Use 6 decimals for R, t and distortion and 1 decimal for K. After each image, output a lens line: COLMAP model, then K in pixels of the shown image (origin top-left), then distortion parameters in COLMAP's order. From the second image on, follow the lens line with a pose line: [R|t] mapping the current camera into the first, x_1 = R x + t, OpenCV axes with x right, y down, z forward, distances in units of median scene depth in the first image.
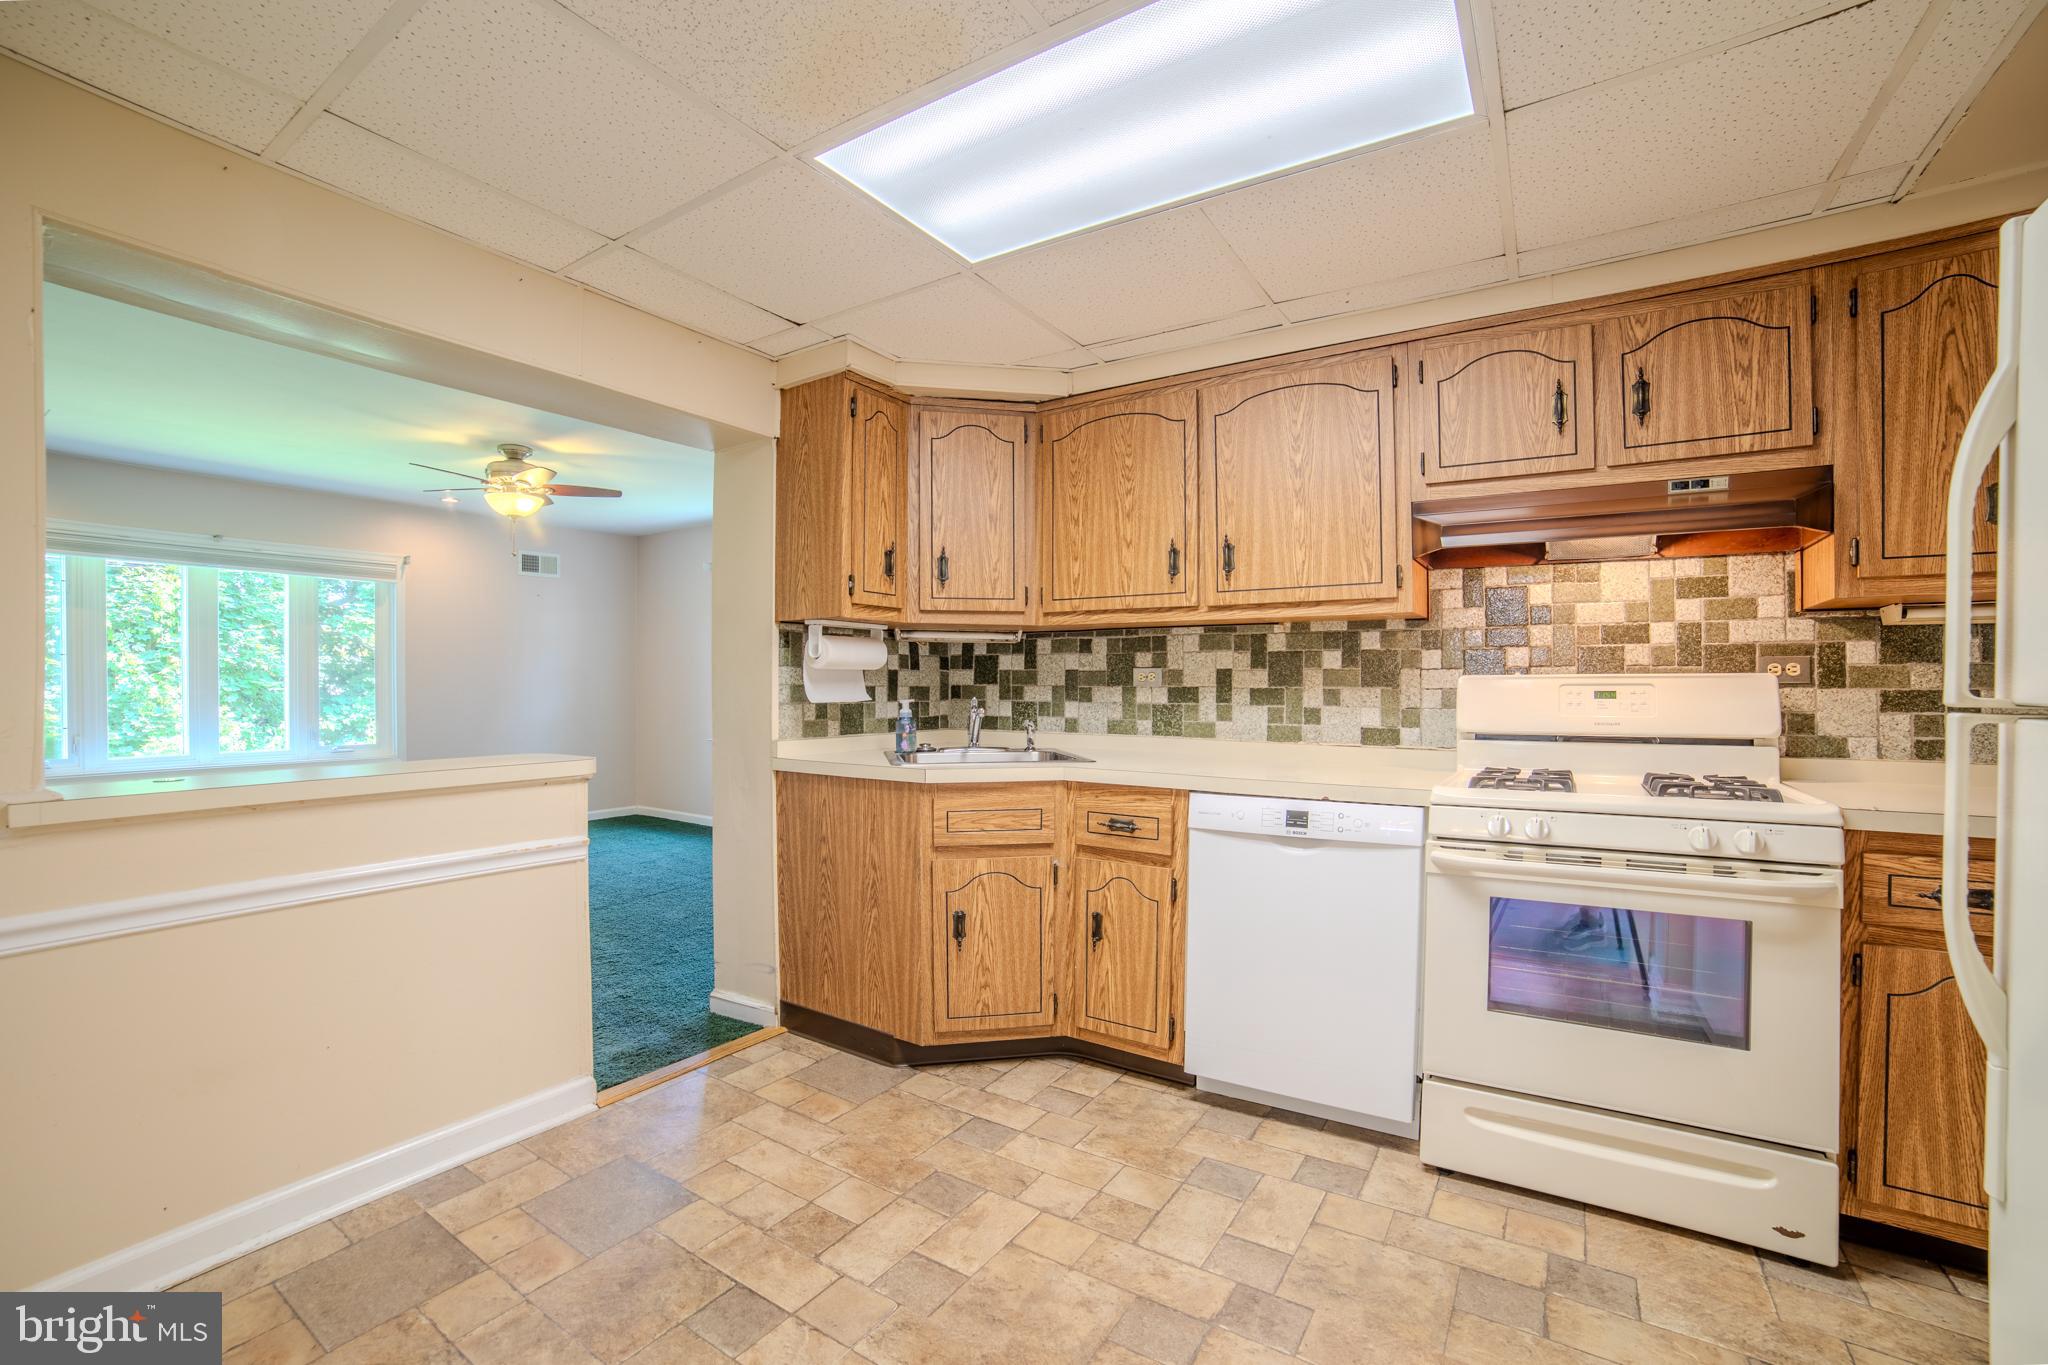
lens RADIAL K [[840.2, 0, 1019.0], [0, 840.2, 689.2], [0, 0, 1]] dist [-0.094604, 0.035265]
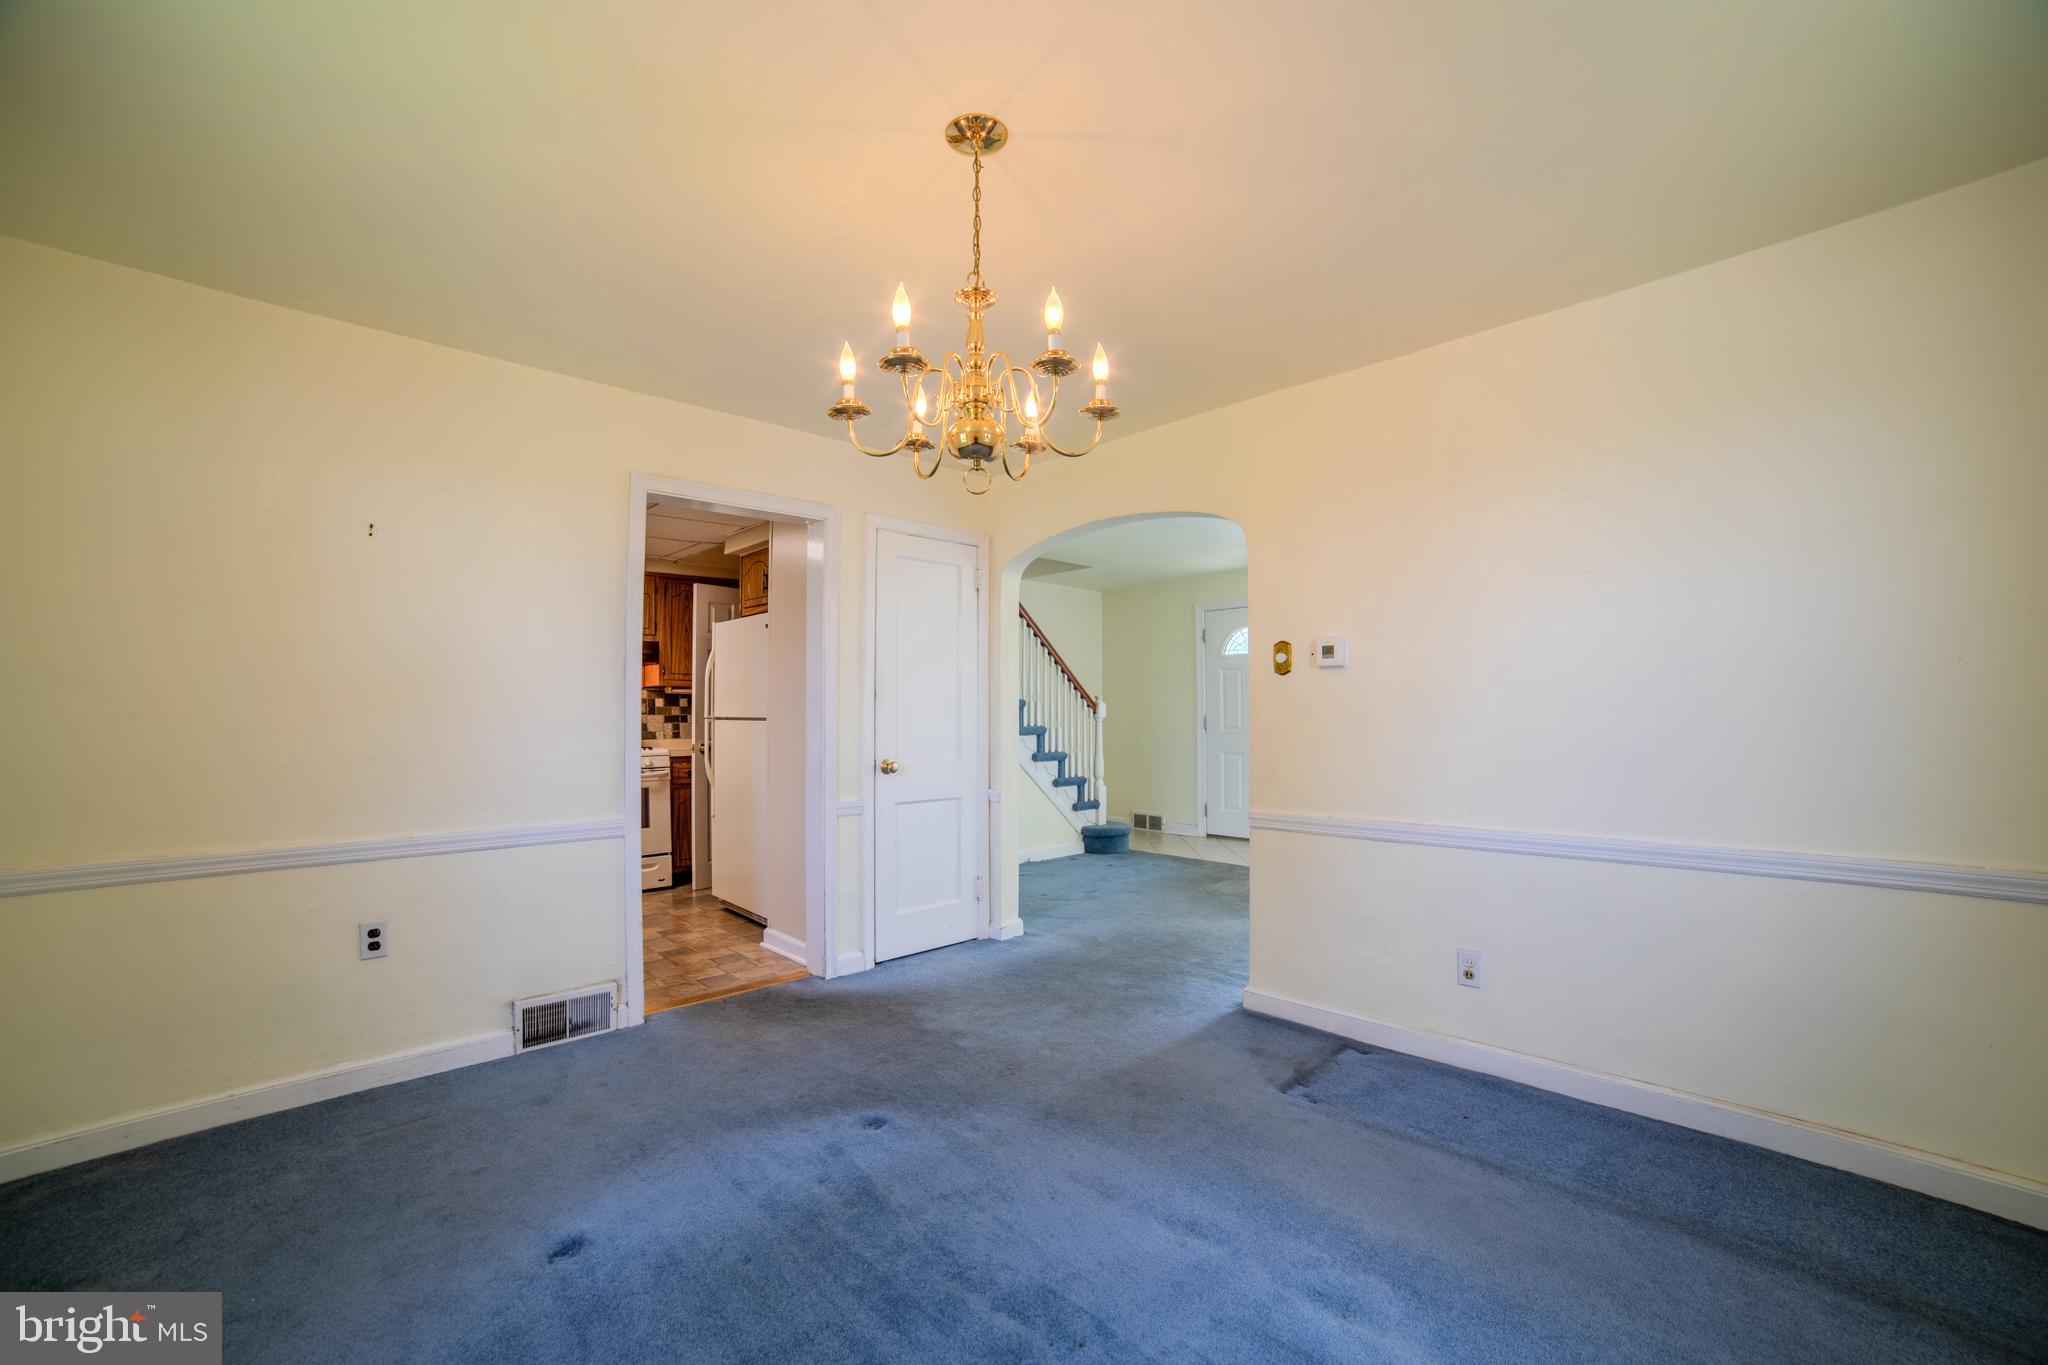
lens RADIAL K [[840.2, 0, 1019.0], [0, 840.2, 689.2], [0, 0, 1]] dist [-0.094604, 0.035265]
pose [[0.213309, 0.027124, 0.976608, -1.234358], [0.007762, 0.999536, -0.029456, 0.003696], [-0.976954, 0.013864, 0.212999, -0.717517]]
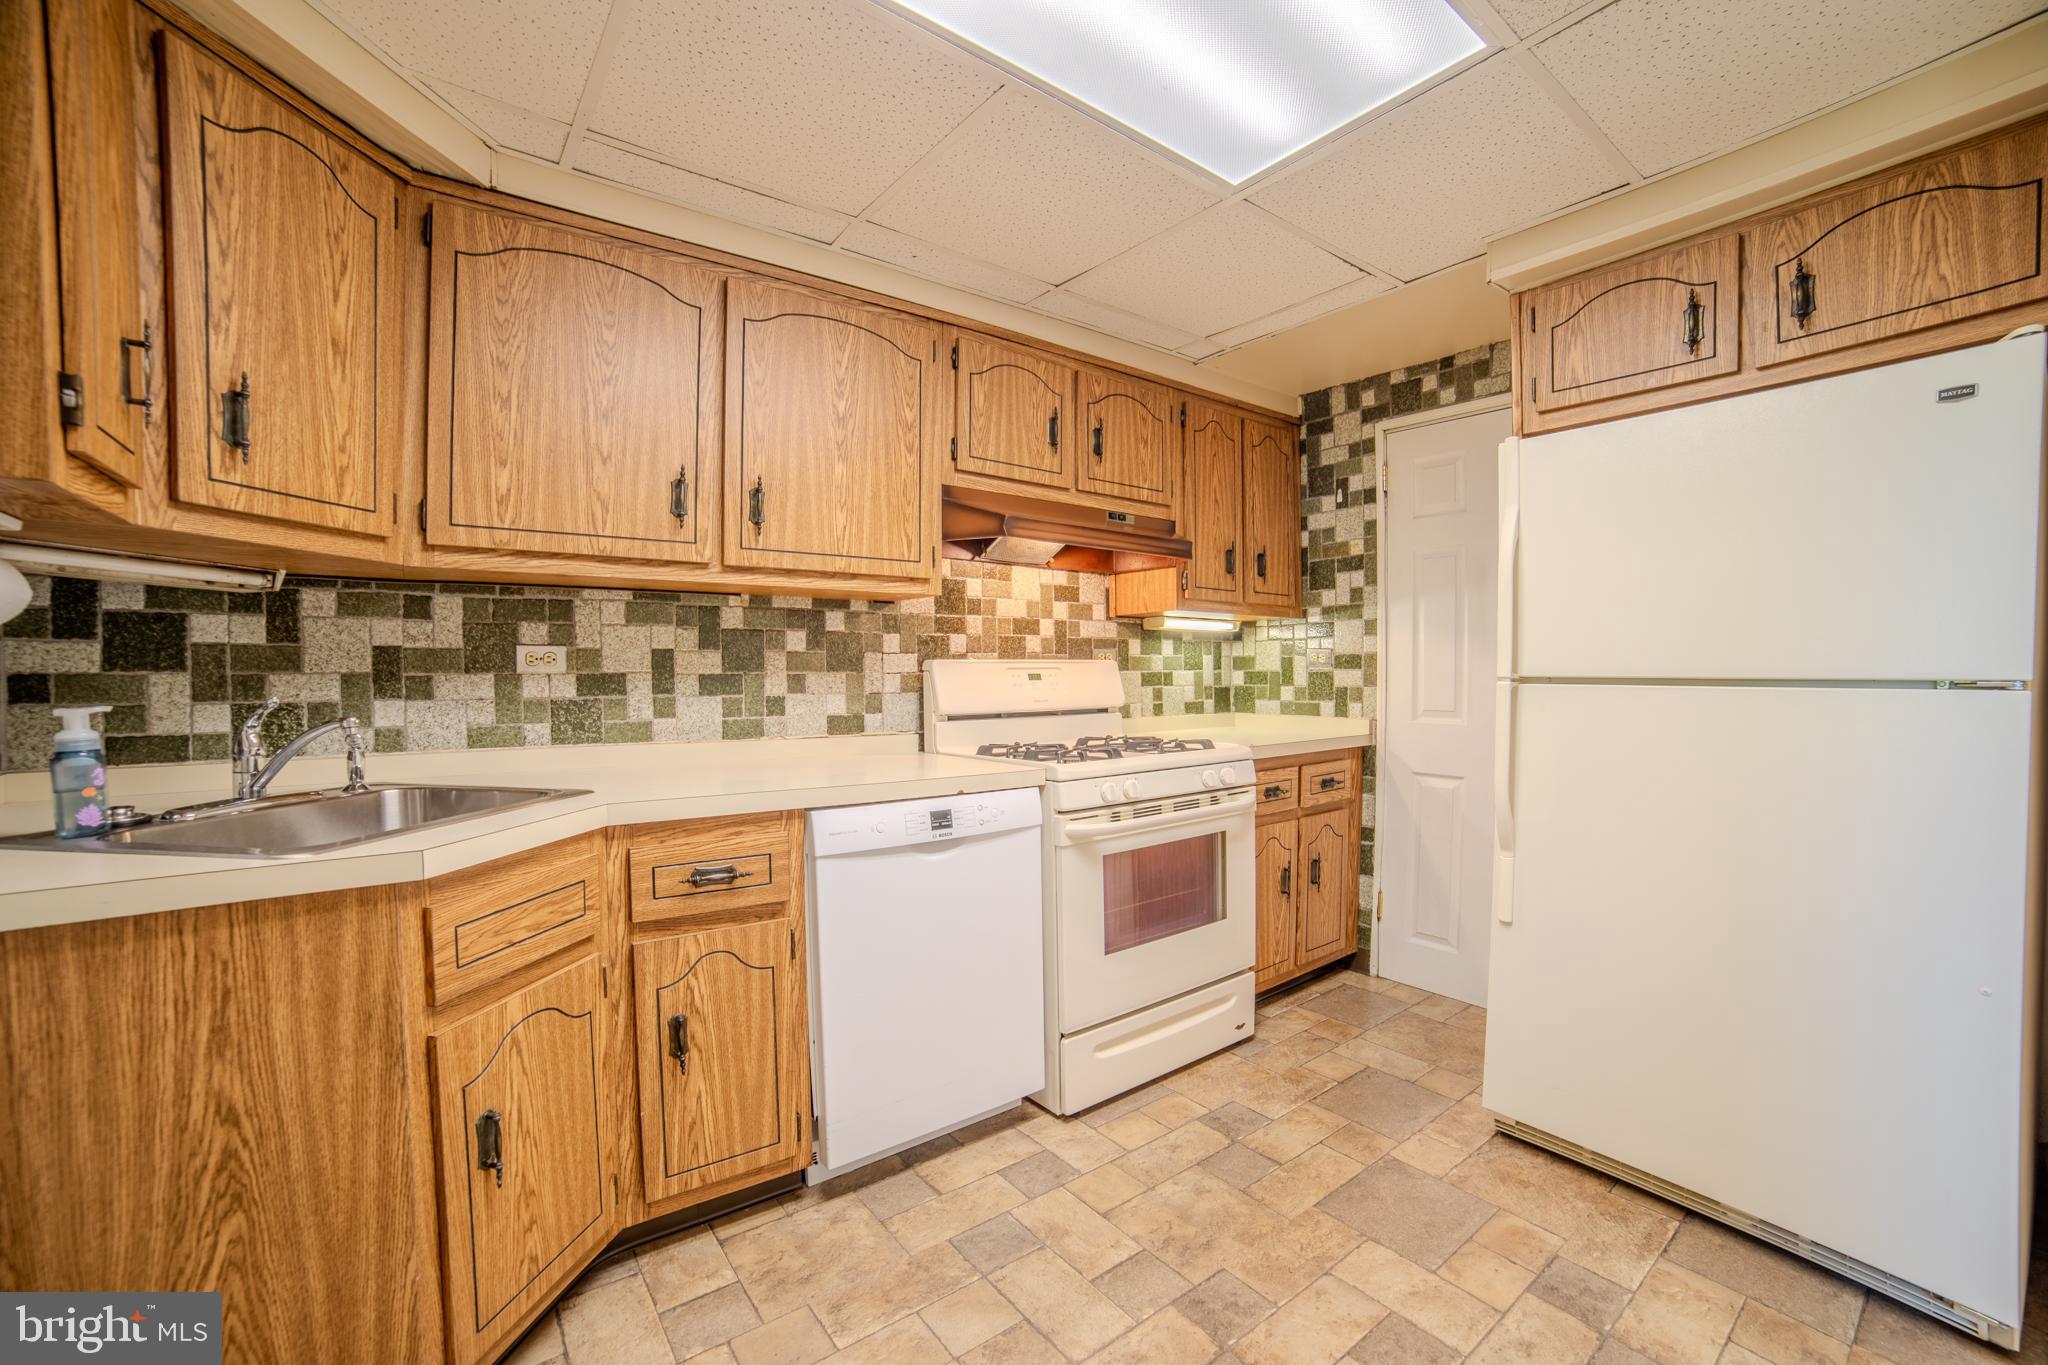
lens RADIAL K [[840.2, 0, 1019.0], [0, 840.2, 689.2], [0, 0, 1]] dist [-0.094604, 0.035265]
pose [[0.354942, -0.023895, 0.934583, -0.382373], [0.007976, 0.999714, 0.022531, -0.002525], [-0.934854, -0.000543, 0.355031, 0.487475]]
